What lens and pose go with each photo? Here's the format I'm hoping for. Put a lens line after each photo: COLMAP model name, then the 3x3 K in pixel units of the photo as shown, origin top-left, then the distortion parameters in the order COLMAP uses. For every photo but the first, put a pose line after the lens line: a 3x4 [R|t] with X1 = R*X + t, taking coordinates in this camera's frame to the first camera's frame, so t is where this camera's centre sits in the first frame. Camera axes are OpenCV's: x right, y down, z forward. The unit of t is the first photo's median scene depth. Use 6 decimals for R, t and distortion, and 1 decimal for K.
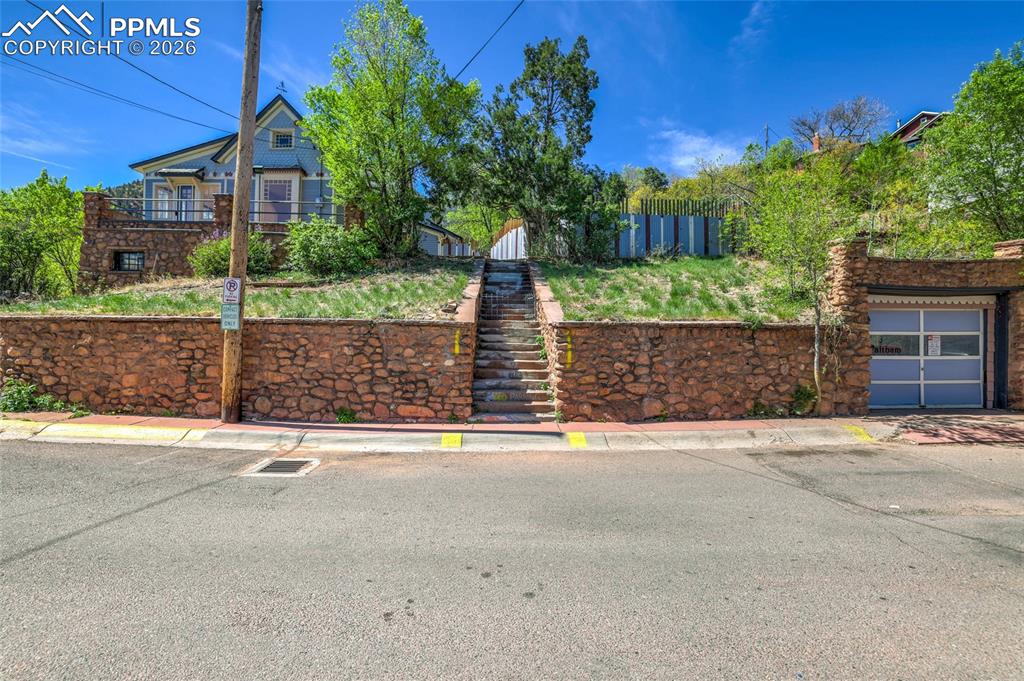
lens RADIAL K [[472.0, 0, 513.5], [0, 472.0, 341.4], [0, 0, 1]] dist [-0.023527, 0.003238]
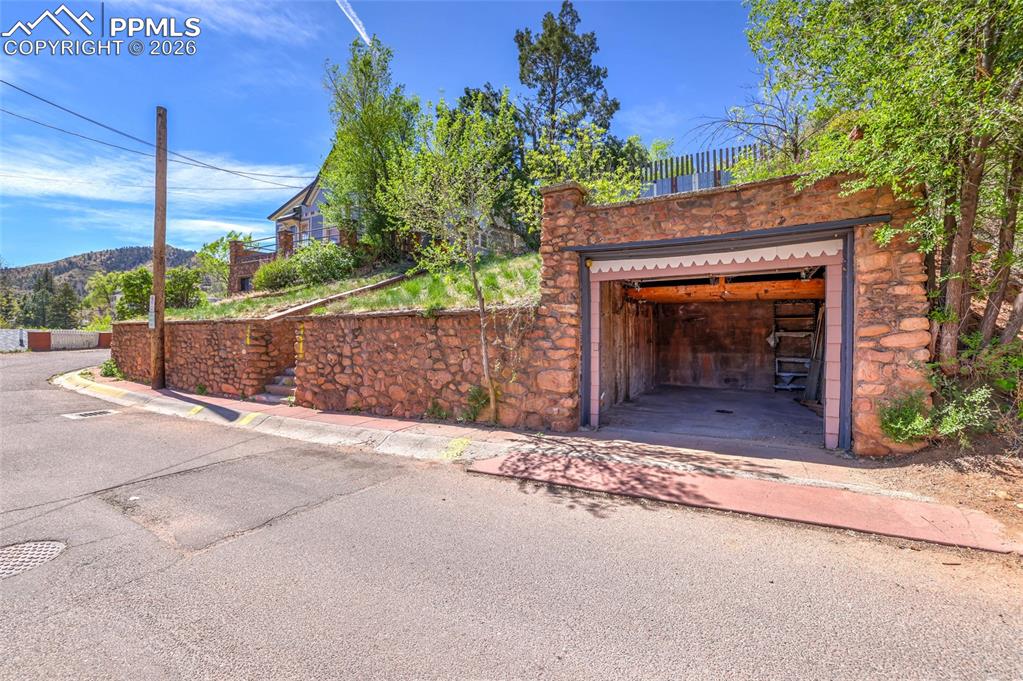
lens RADIAL K [[471.5, 0, 513.9], [0, 471.5, 340.6], [0, 0, 1]] dist [-0.023527, 0.003238]
pose [[0.822800, -0.002708, -0.568324, 1.126773], [0.002002, 0.999996, -0.001866, 0.019390], [0.568327, 0.000397, 0.822803, 0.375729]]
